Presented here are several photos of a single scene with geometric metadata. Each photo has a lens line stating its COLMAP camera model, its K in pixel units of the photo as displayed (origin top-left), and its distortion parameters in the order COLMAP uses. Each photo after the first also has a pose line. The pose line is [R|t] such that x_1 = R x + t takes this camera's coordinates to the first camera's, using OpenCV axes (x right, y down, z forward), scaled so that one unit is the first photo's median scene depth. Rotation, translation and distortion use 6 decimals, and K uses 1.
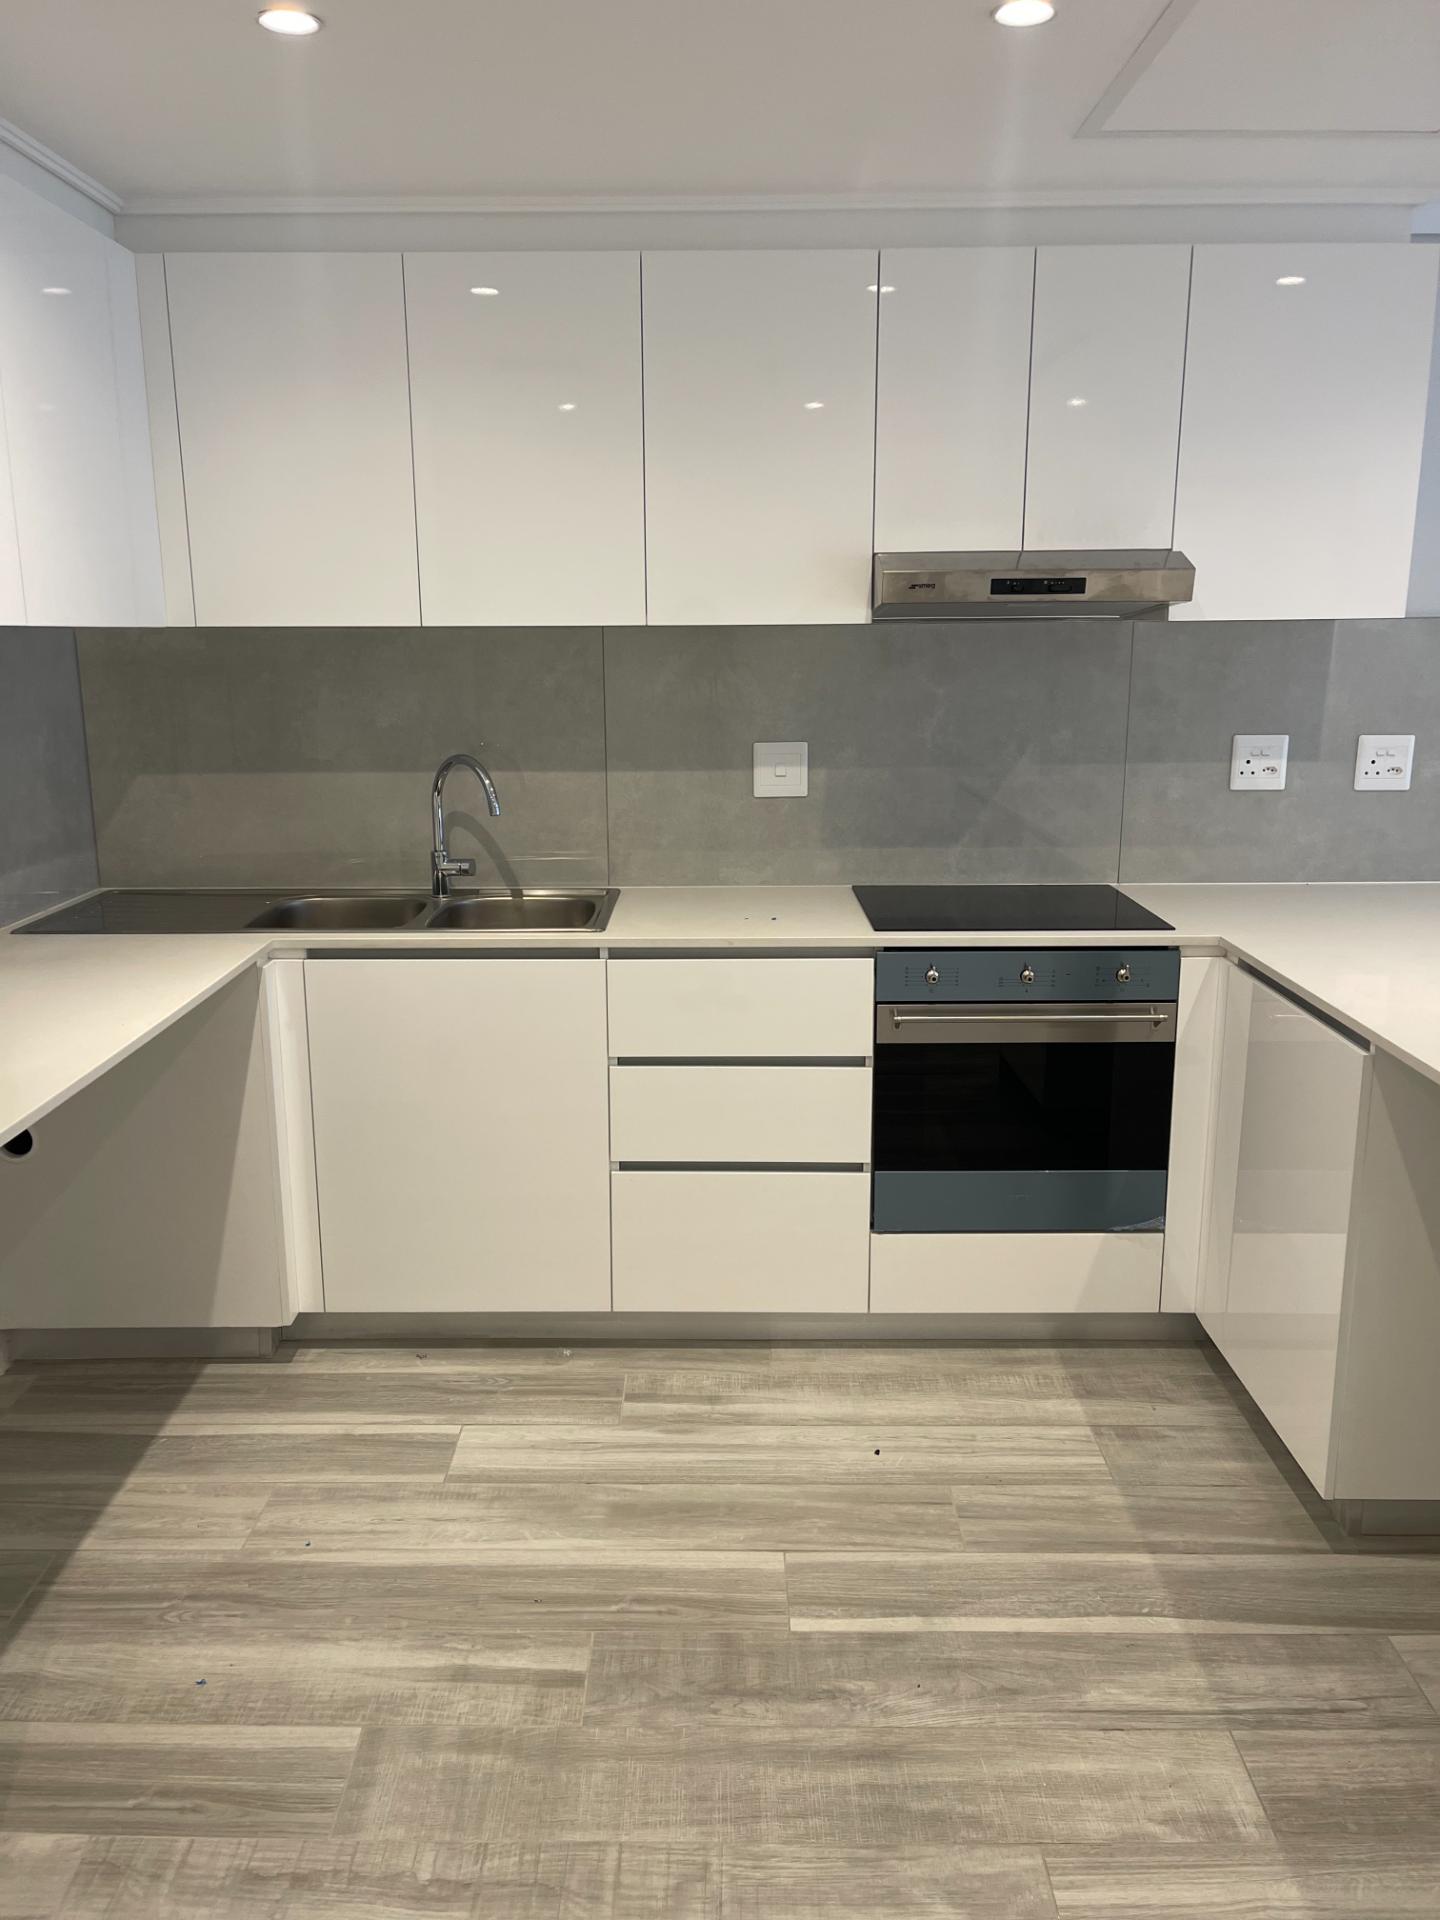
lens RADIAL K [[1469.1, 0, 728.1], [0, 1469.1, 953.8], [0, 0, 1]] dist [0.065876, -0.072227]
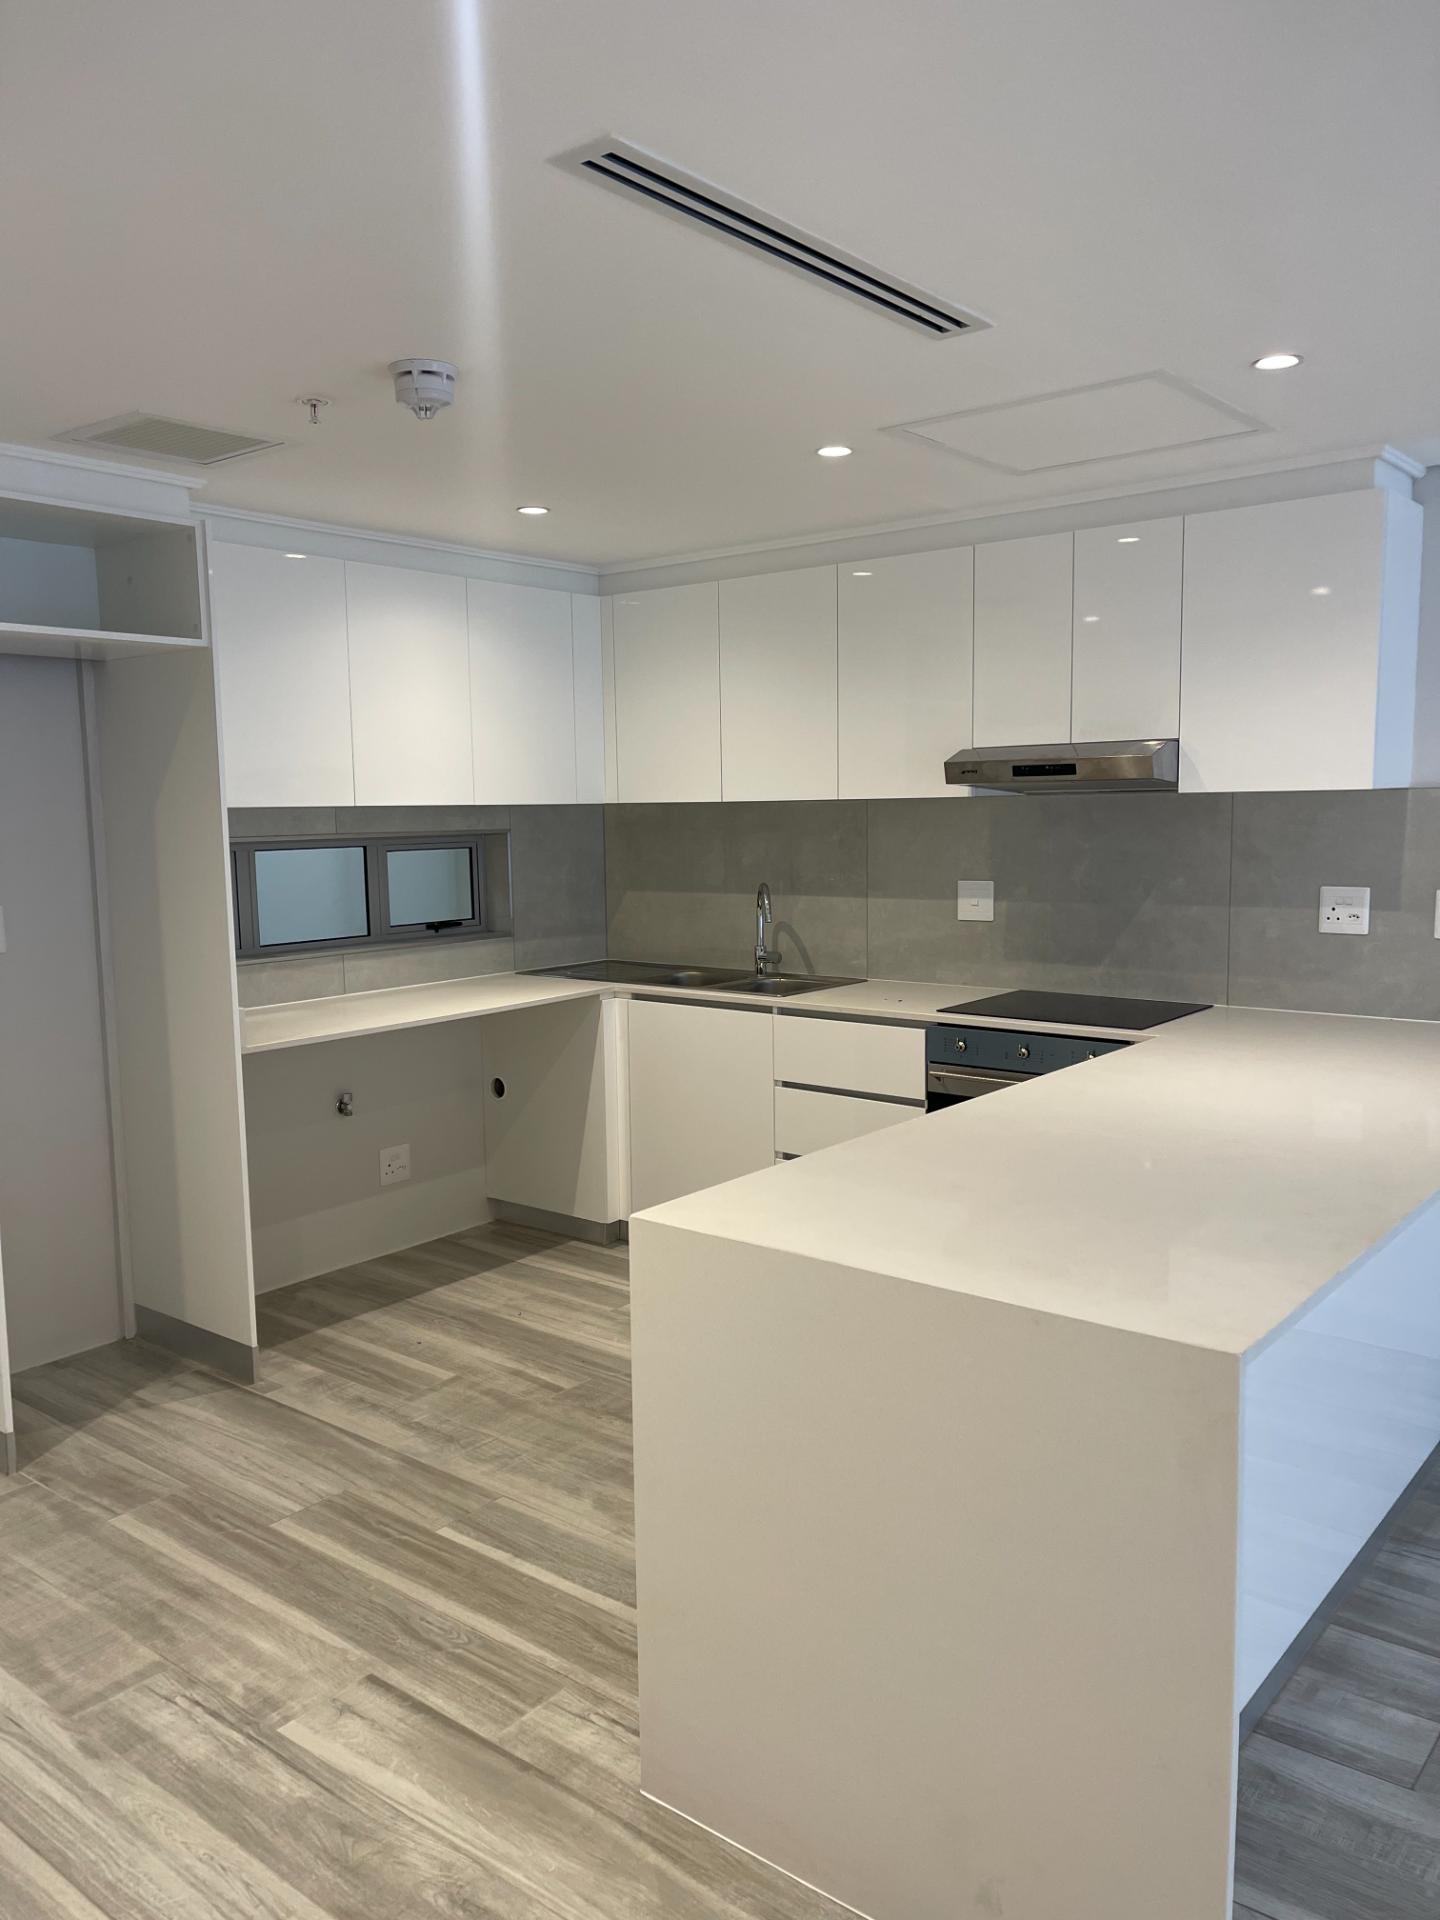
lens RADIAL K [[1469.1, 0, 720.0], [0, 1469.1, 970.3], [0, 0, 1]] dist [0.065876, -0.072227]
pose [[0.784305, 0.065258, -0.616934, 0.803838], [-0.122454, 0.991172, -0.050832, 0.042366], [0.608171, 0.115414, 0.785371, -0.237390]]
